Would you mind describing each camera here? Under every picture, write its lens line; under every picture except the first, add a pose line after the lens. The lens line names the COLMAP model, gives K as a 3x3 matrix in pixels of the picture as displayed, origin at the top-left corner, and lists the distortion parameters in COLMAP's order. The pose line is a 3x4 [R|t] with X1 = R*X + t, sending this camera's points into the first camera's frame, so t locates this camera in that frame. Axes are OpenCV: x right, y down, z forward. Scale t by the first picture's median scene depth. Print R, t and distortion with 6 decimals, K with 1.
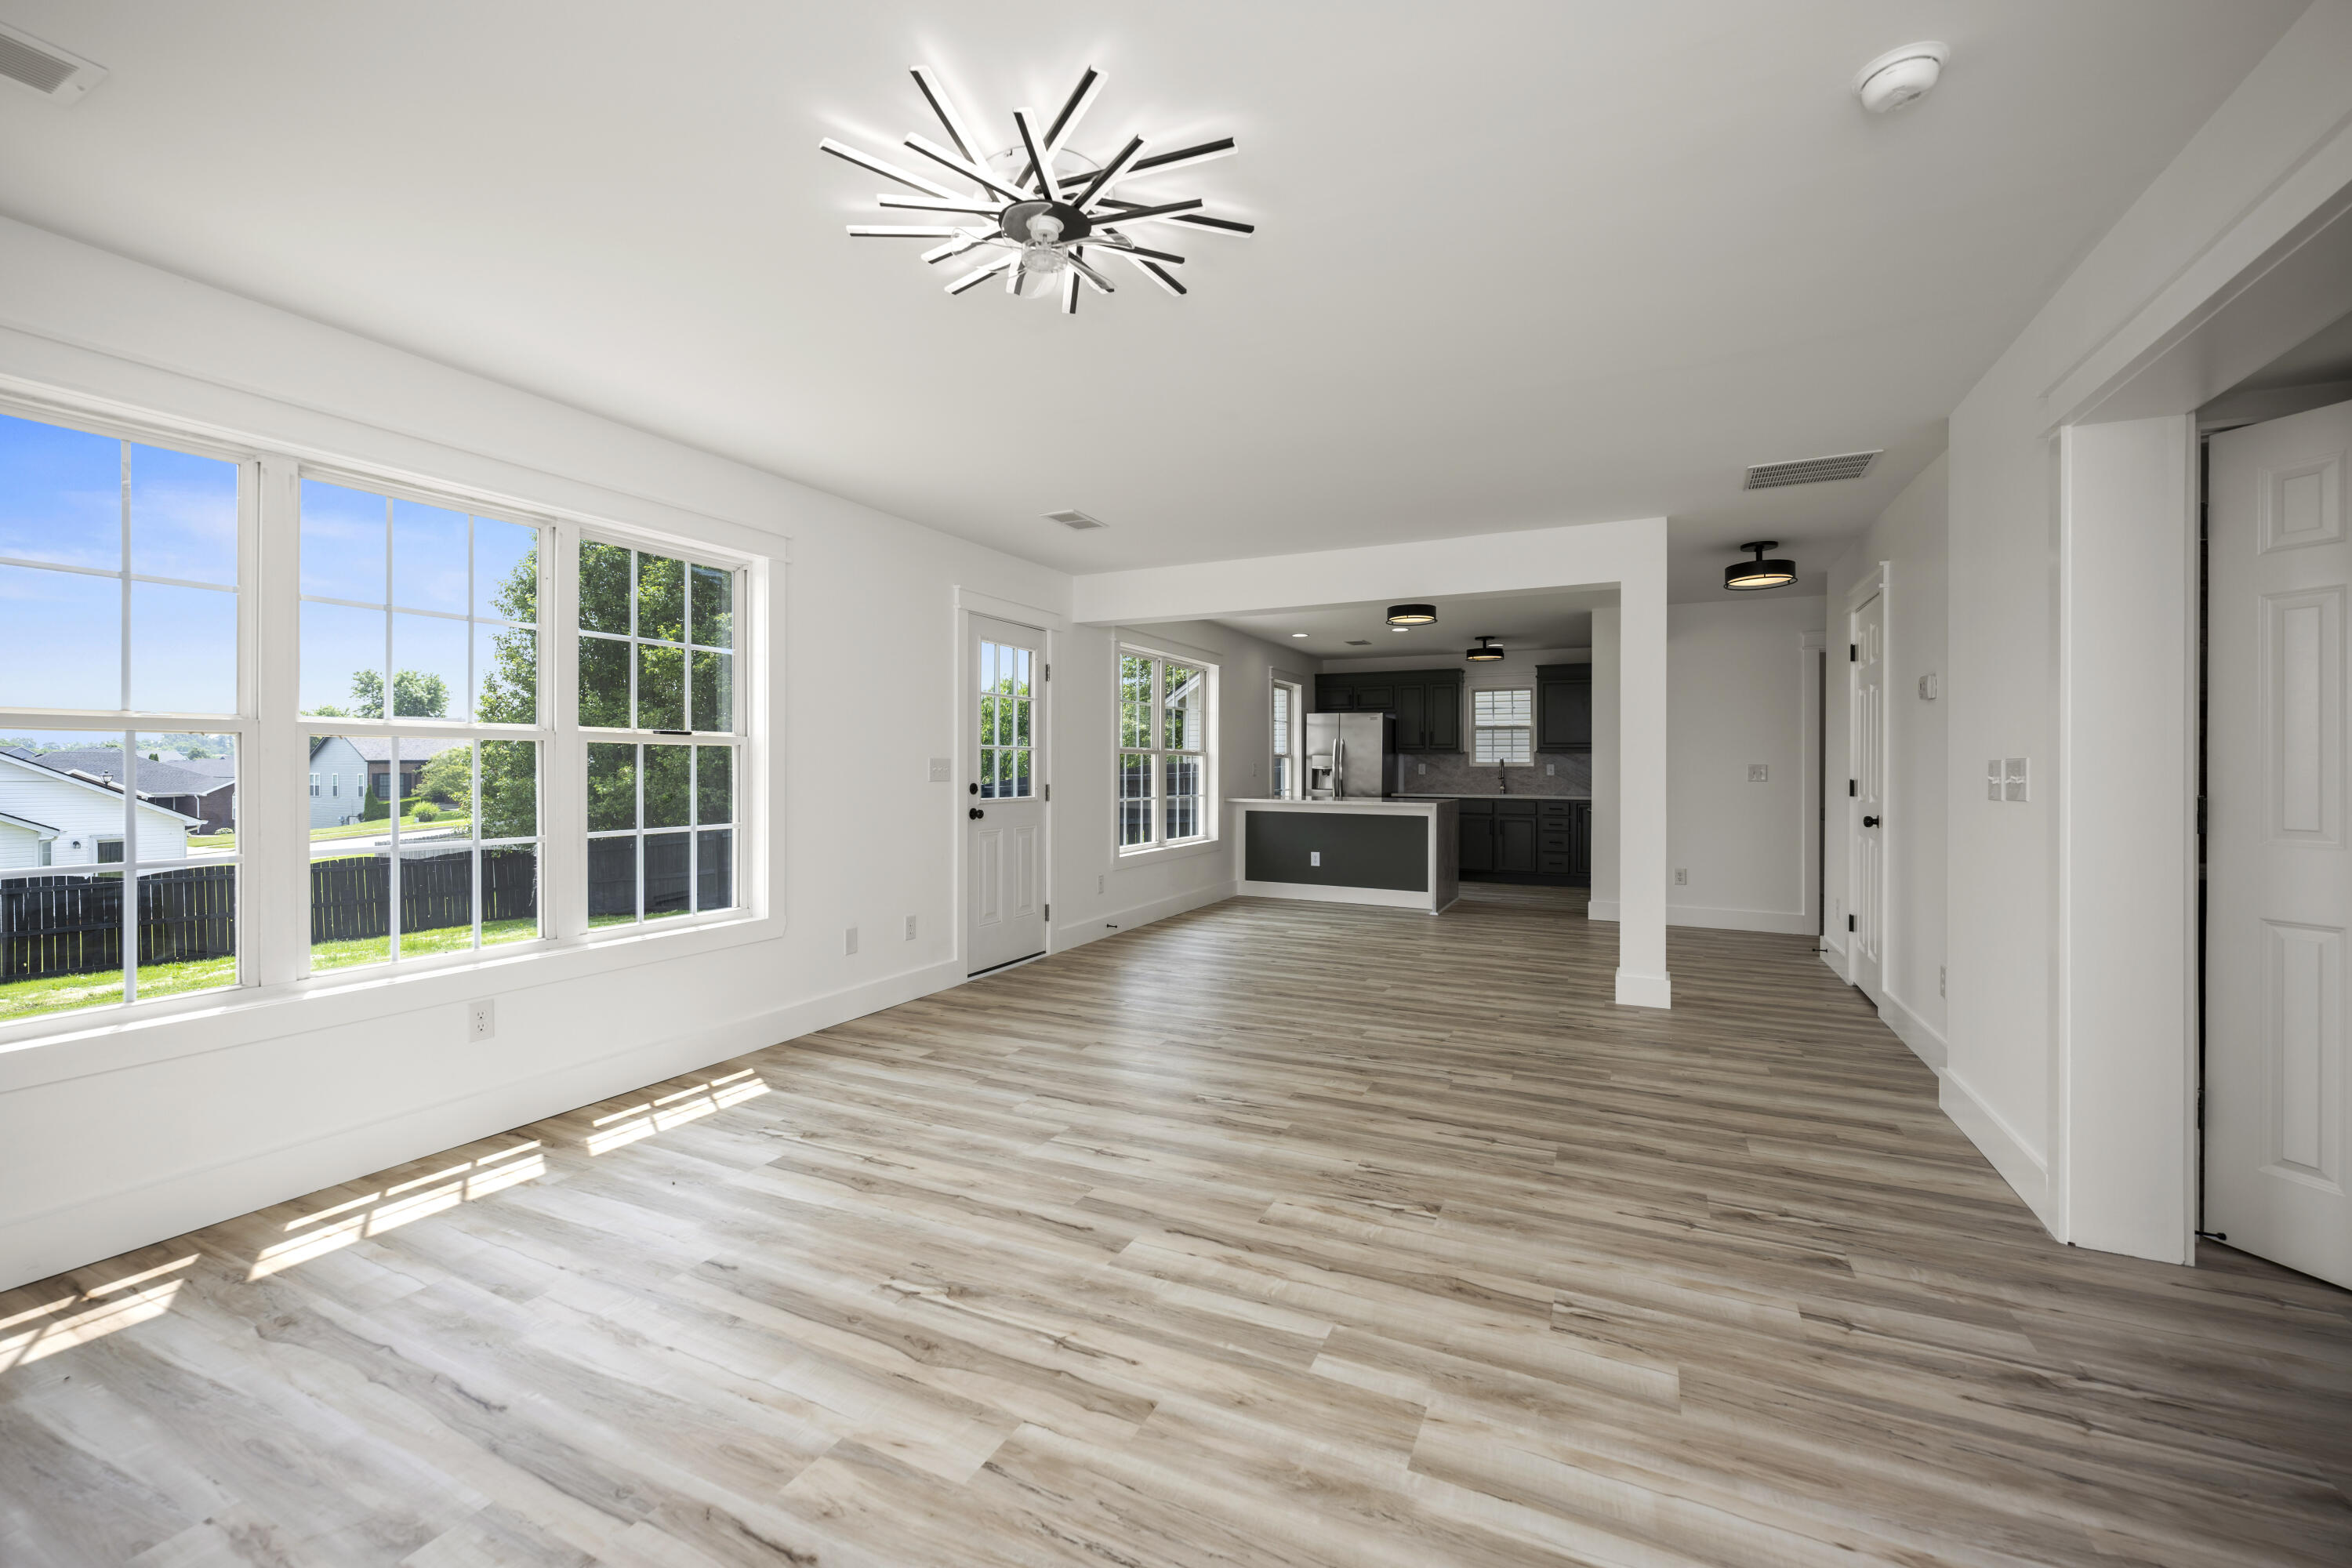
lens RADIAL K [[964.5, 0, 1168.0], [0, 964.5, 767.8], [0, 0, 1]] dist [-0.001859, -0.000005]
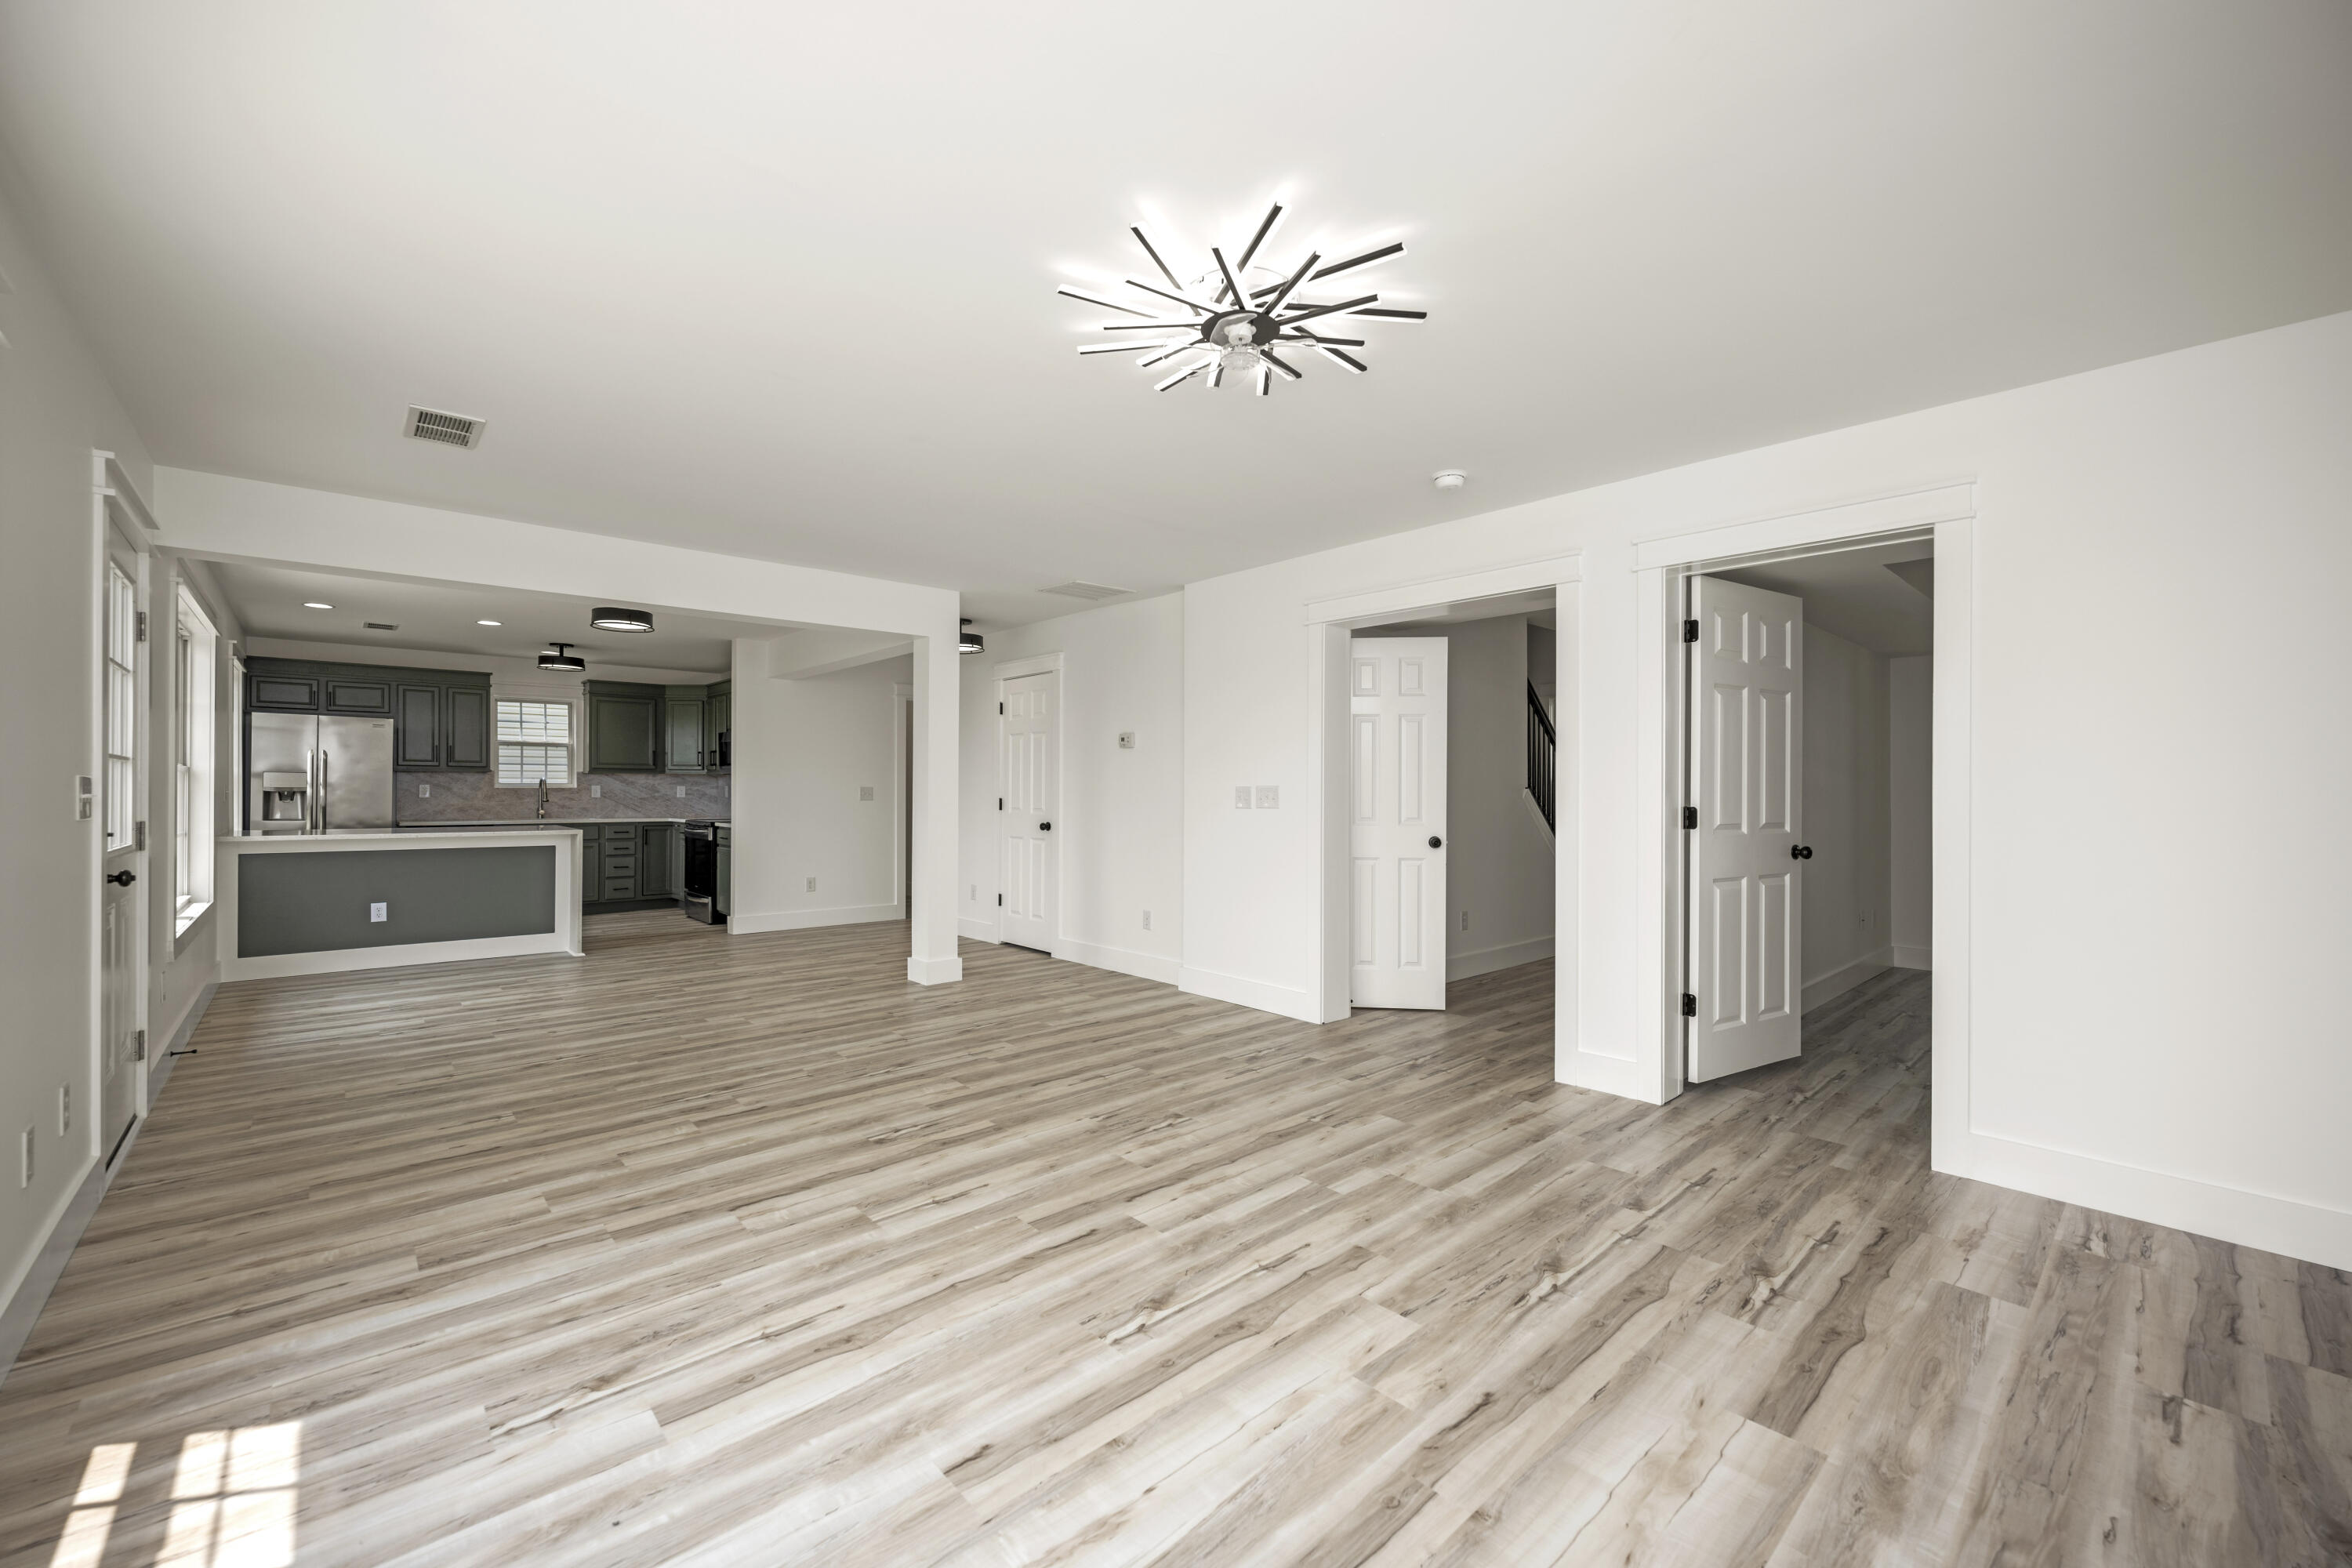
lens RADIAL K [[938.8, 0, 1176.0], [0, 938.8, 784.0], [0, 0, 1]] dist [-0.000382, -0.000022]
pose [[0.371039, 0.002903, 0.928613, -0.653870], [0.000249, 0.999995, -0.003226, -0.005181], [-0.928617, 0.001429, 0.371036, 0.347050]]
